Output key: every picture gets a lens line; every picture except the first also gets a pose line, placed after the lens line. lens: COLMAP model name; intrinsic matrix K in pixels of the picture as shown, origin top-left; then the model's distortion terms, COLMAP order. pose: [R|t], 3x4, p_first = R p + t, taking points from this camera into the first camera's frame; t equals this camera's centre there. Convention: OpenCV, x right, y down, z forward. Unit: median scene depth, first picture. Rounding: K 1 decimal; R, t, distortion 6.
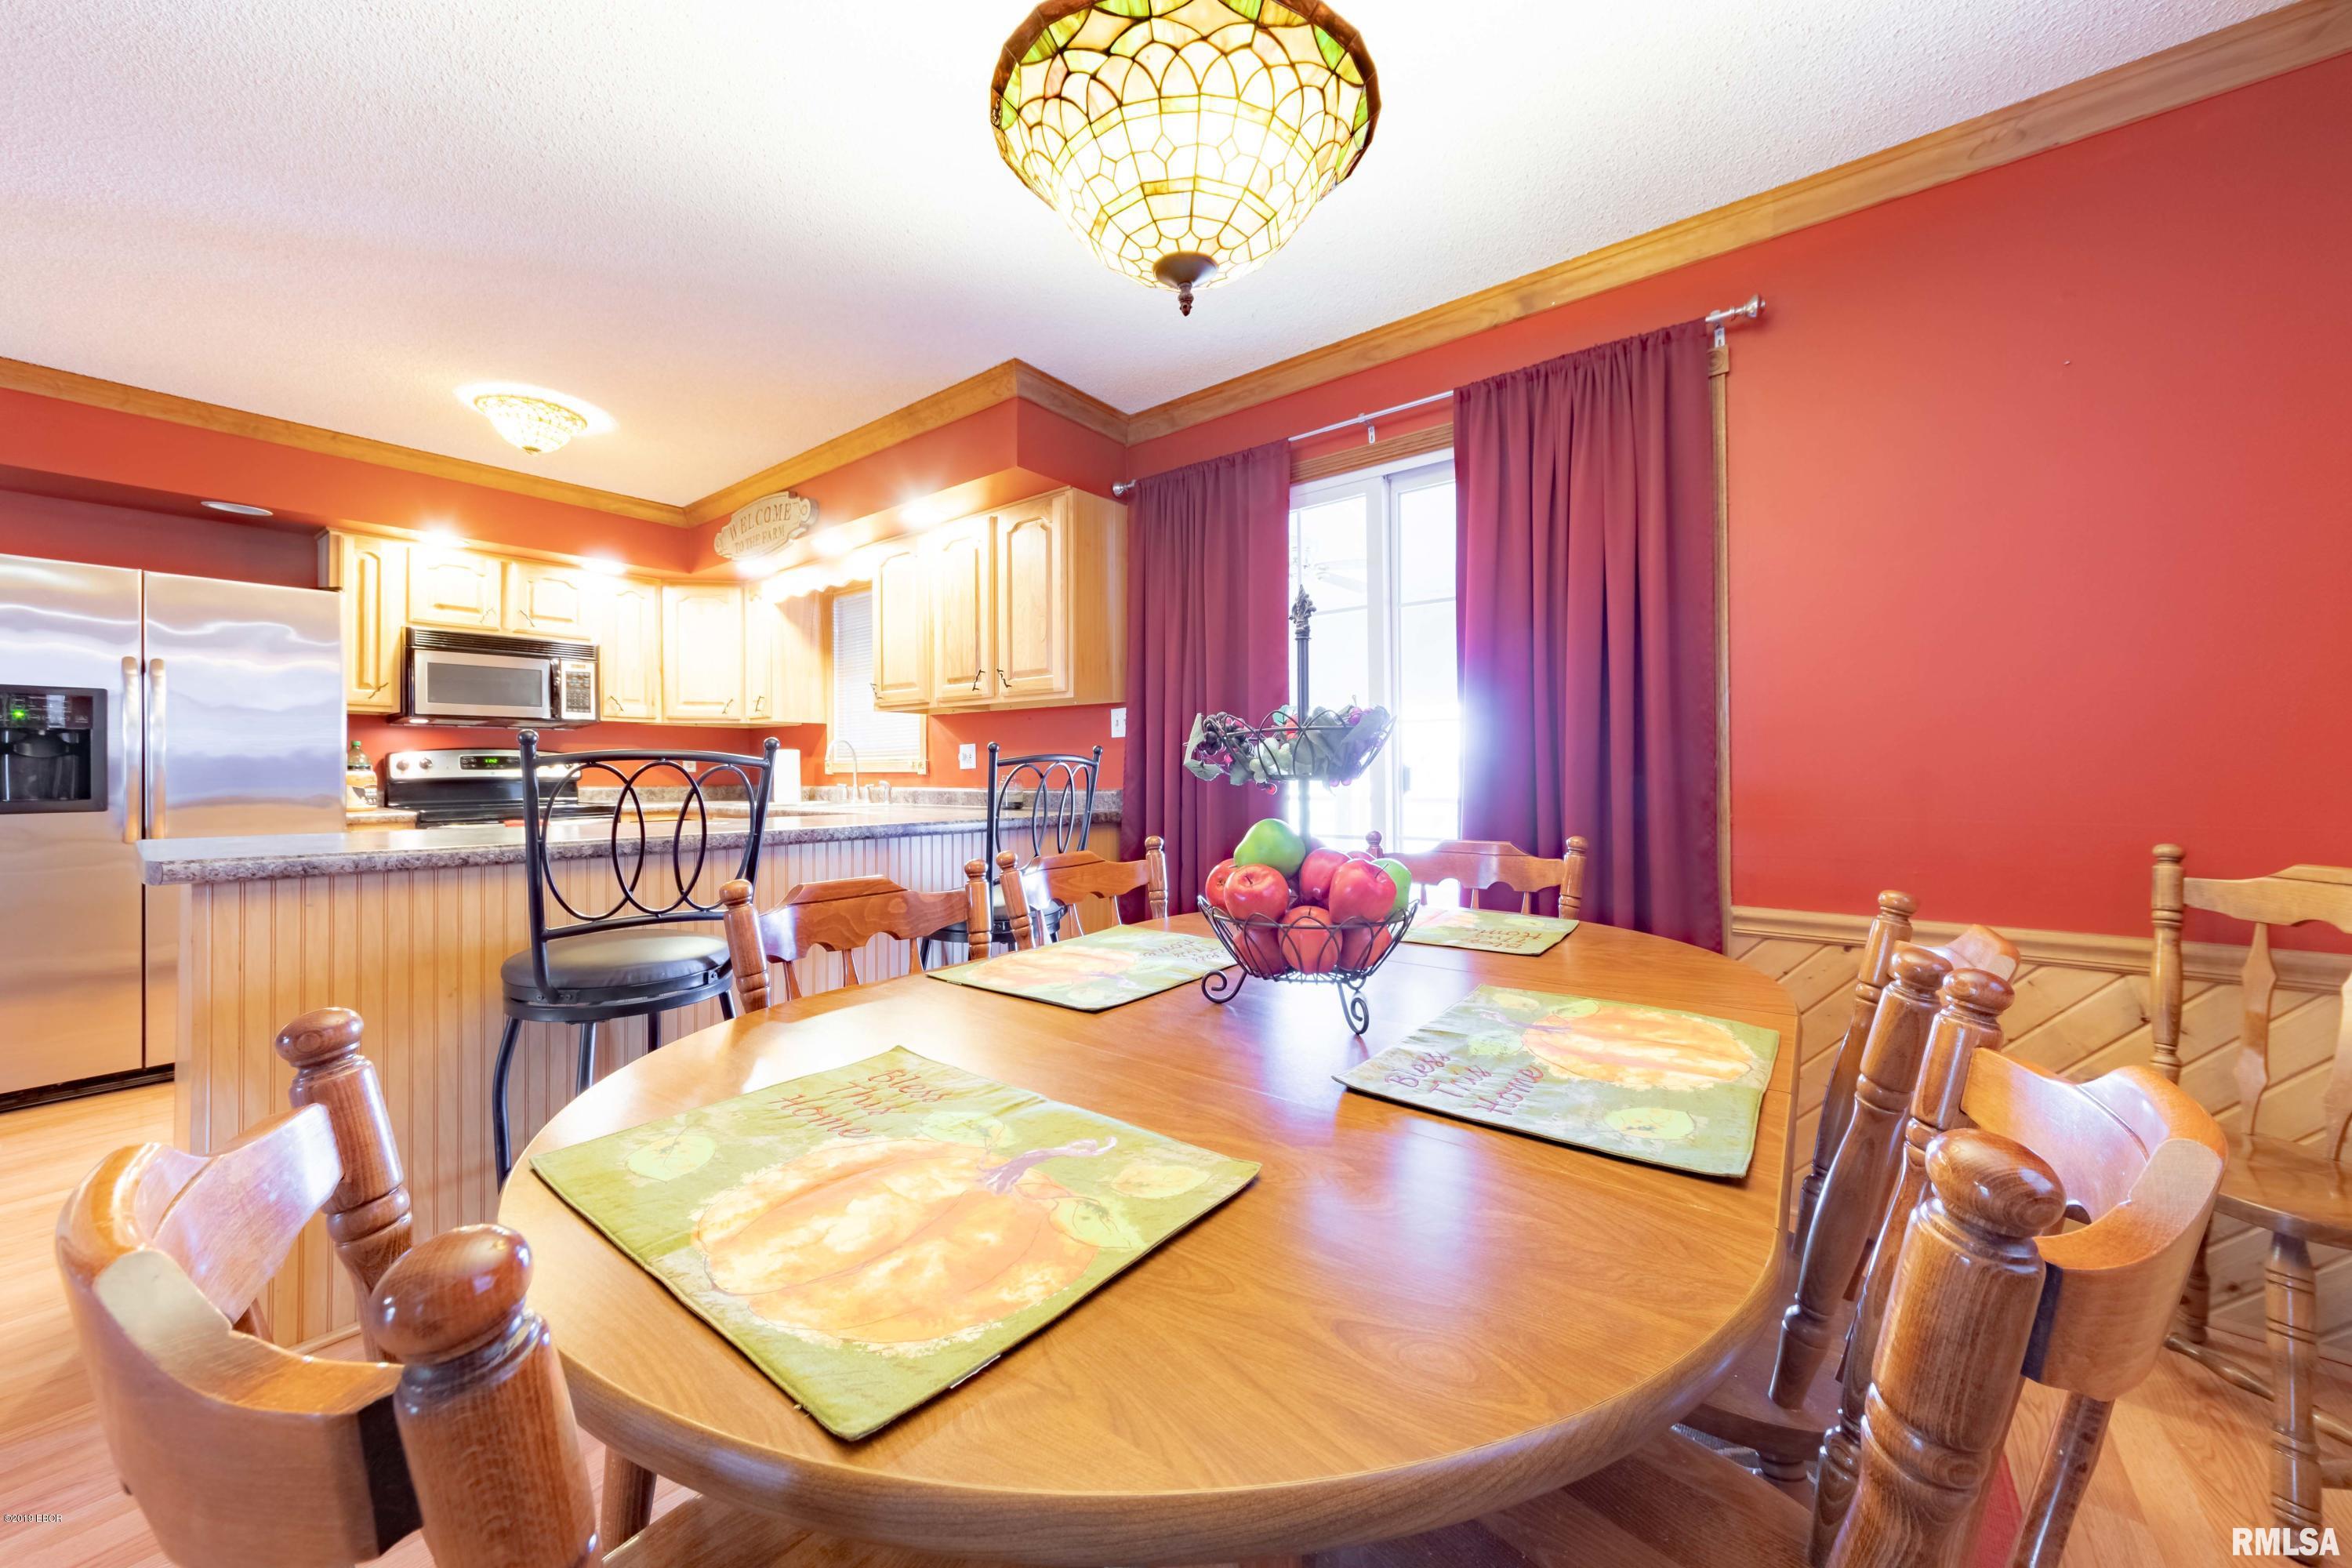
lens RADIAL K [[865.4, 0, 1187.6], [0, 865.4, 763.8], [0, 0, 1]] dist [0.001485, -0.000499]
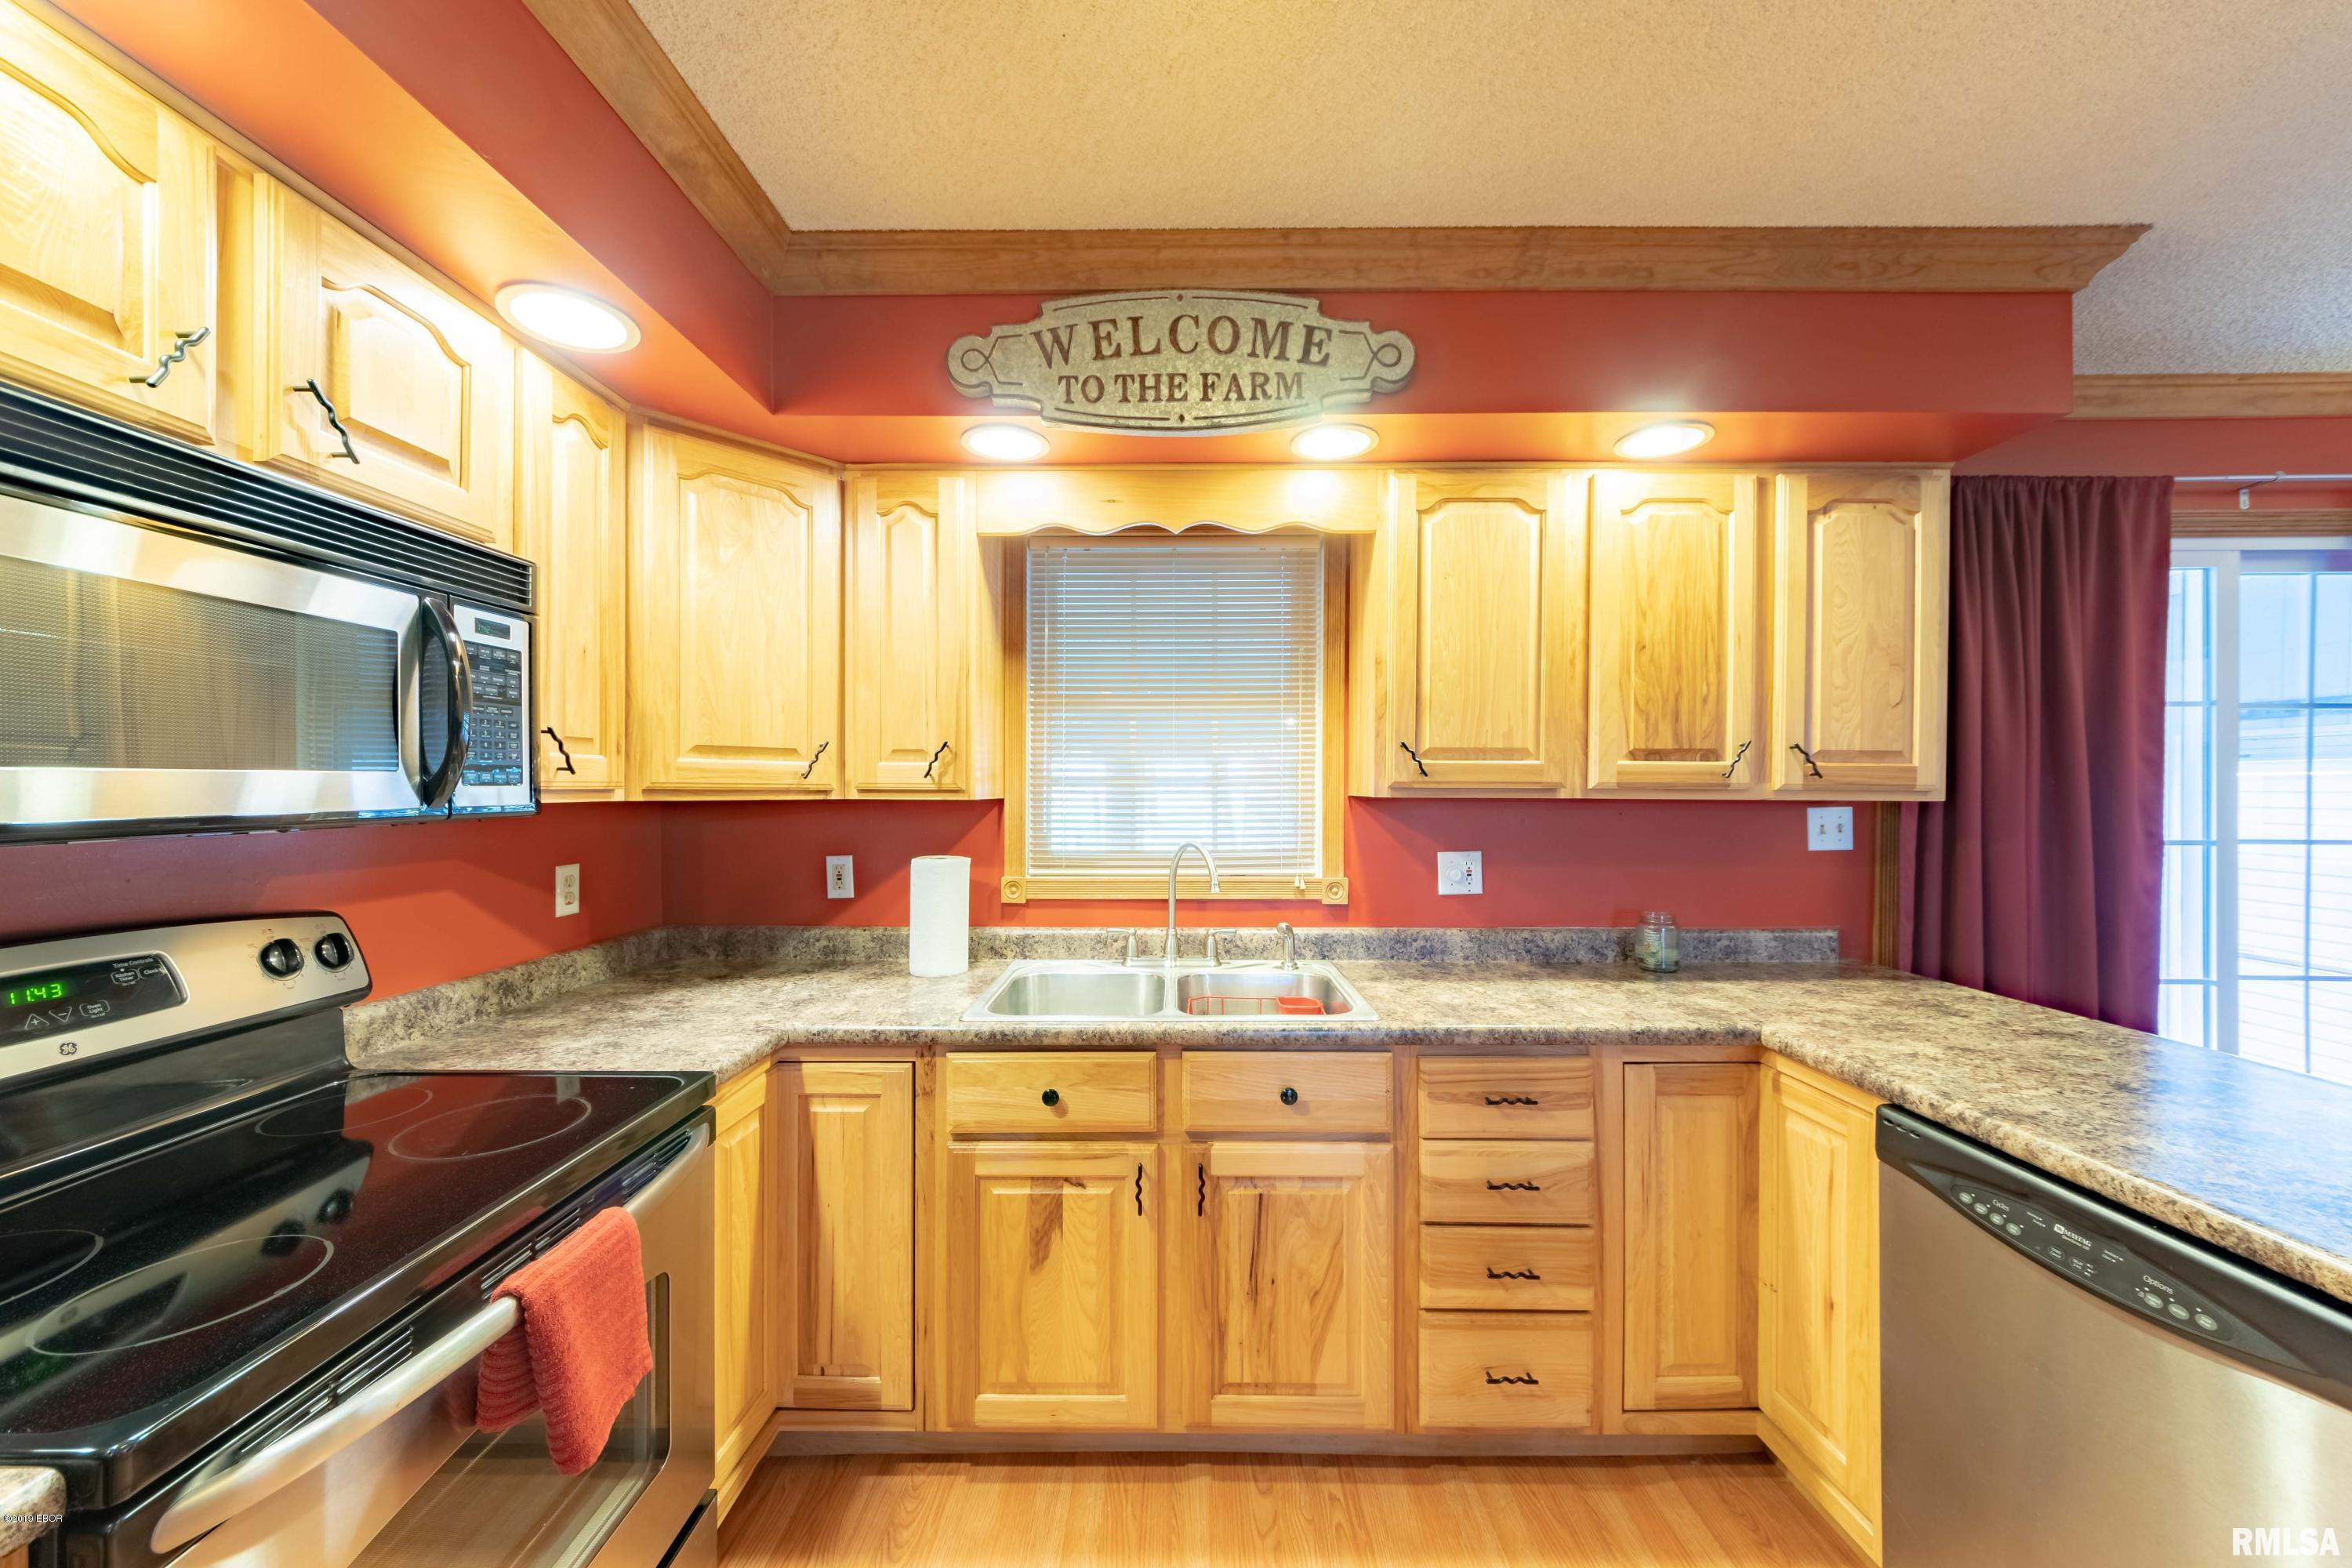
lens RADIAL K [[865.4, 0, 1220.6], [0, 865.4, 788.2], [0, 0, 1]] dist [0.001485, -0.000499]
pose [[0.784751, 0.004212, 0.619797, -0.777239], [-0.011334, 0.999907, 0.007556, -0.070895], [-0.619707, -0.012954, 0.784726, 0.690292]]
